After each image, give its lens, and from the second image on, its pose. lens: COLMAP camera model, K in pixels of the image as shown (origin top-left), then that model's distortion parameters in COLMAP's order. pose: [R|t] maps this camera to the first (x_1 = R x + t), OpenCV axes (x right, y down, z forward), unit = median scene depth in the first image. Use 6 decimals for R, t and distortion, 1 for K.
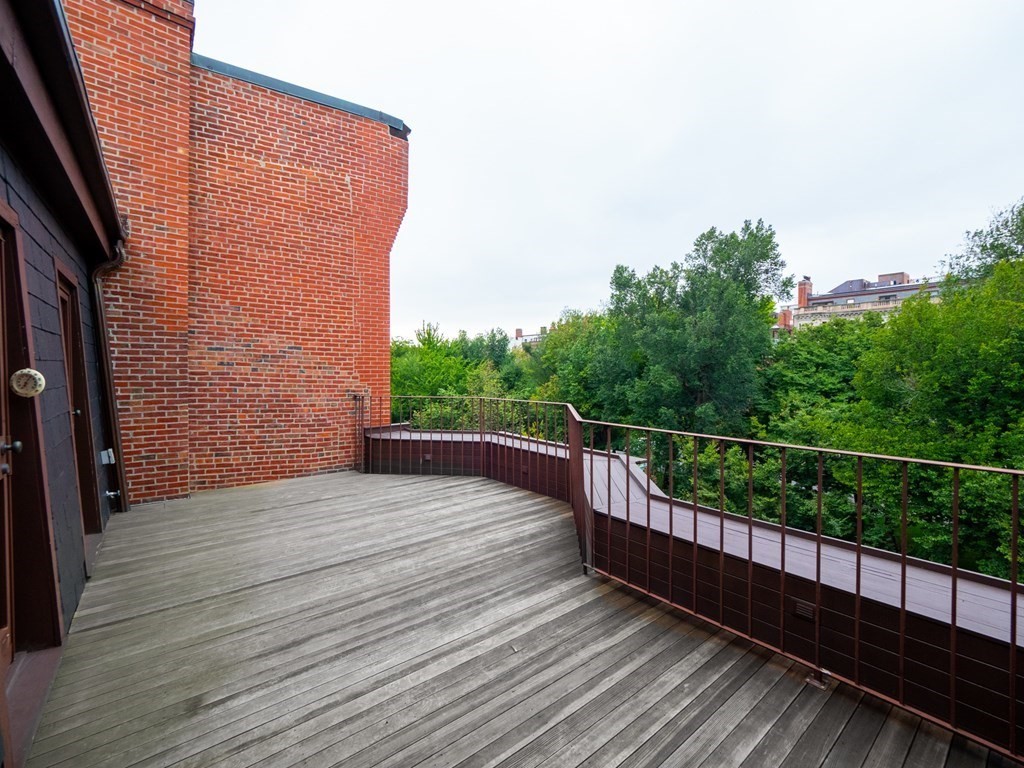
lens RADIAL K [[444.2, 0, 518.6], [0, 444.2, 375.0], [0, 0, 1]] dist [-0.003369, -0.000244]
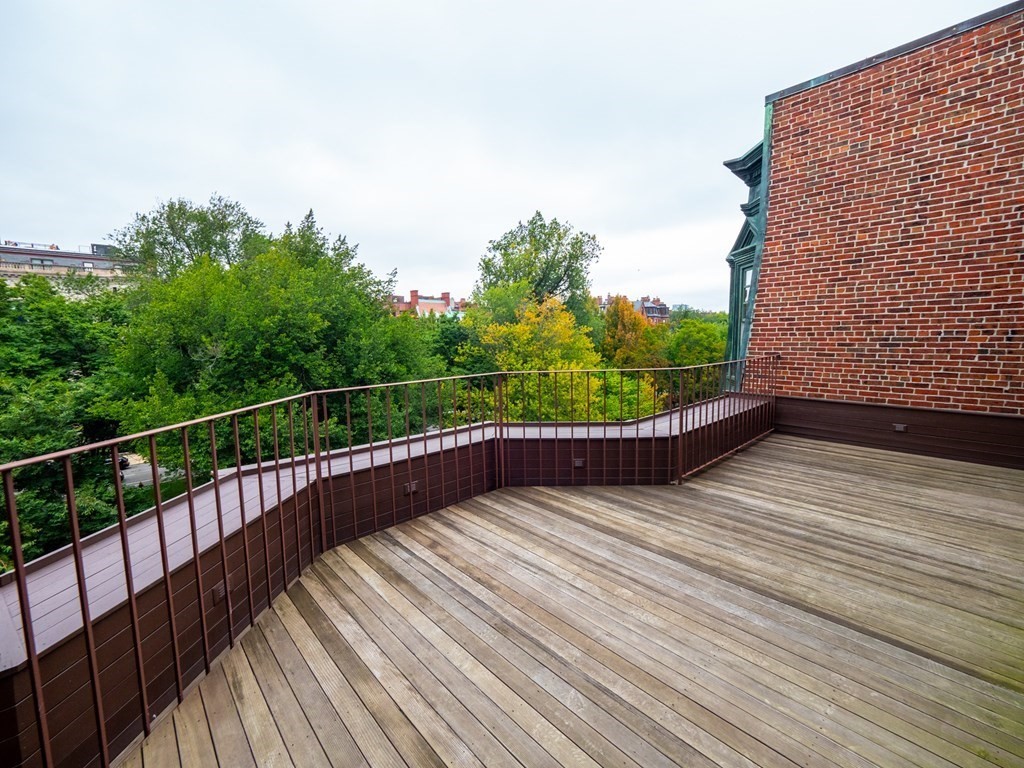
lens RADIAL K [[430.9, 0, 508.1], [0, 430.9, 380.5], [0, 0, 1]] dist [-0.006398, -0.000199]
pose [[-0.064485, -0.101080, 0.992786, -0.959437], [0.026860, 0.994321, 0.102981, -0.001443], [-0.997557, 0.033307, -0.061403, 1.443883]]
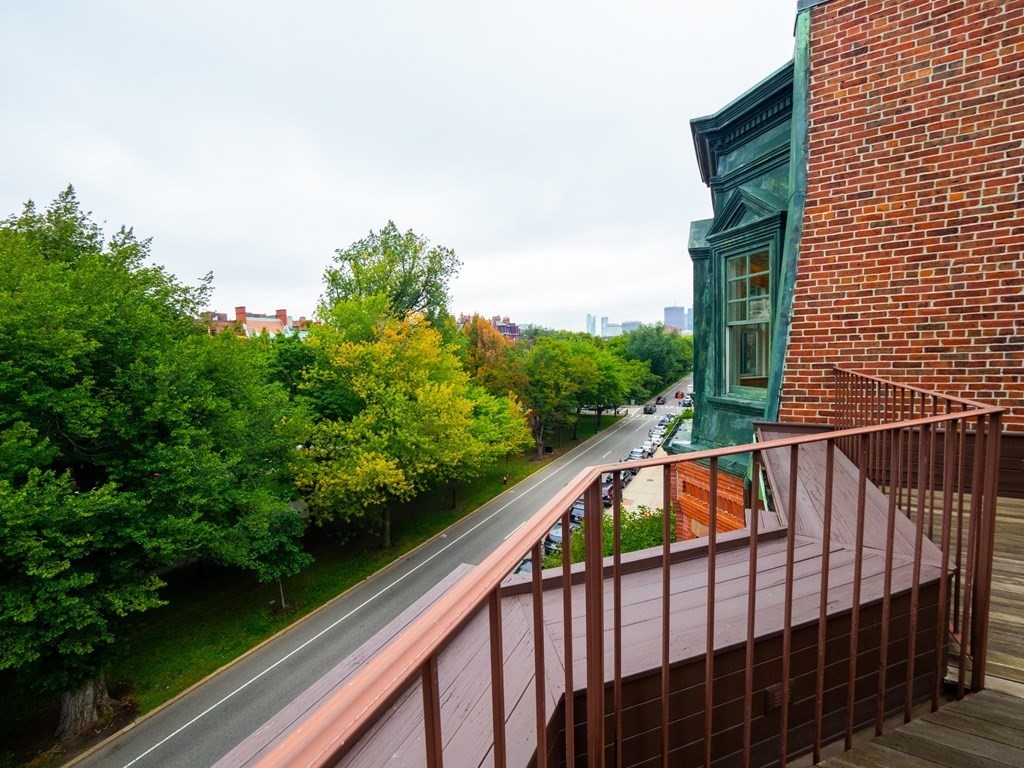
lens RADIAL K [[433.2, 0, 501.6], [0, 433.2, 378.4], [0, 0, 1]] dist [-0.002923, 0.000453]
pose [[-0.380447, -0.041183, 0.923885, -0.086037], [0.050434, 0.996597, 0.065193, 0.007437], [-0.923426, 0.071398, -0.377076, 1.568324]]
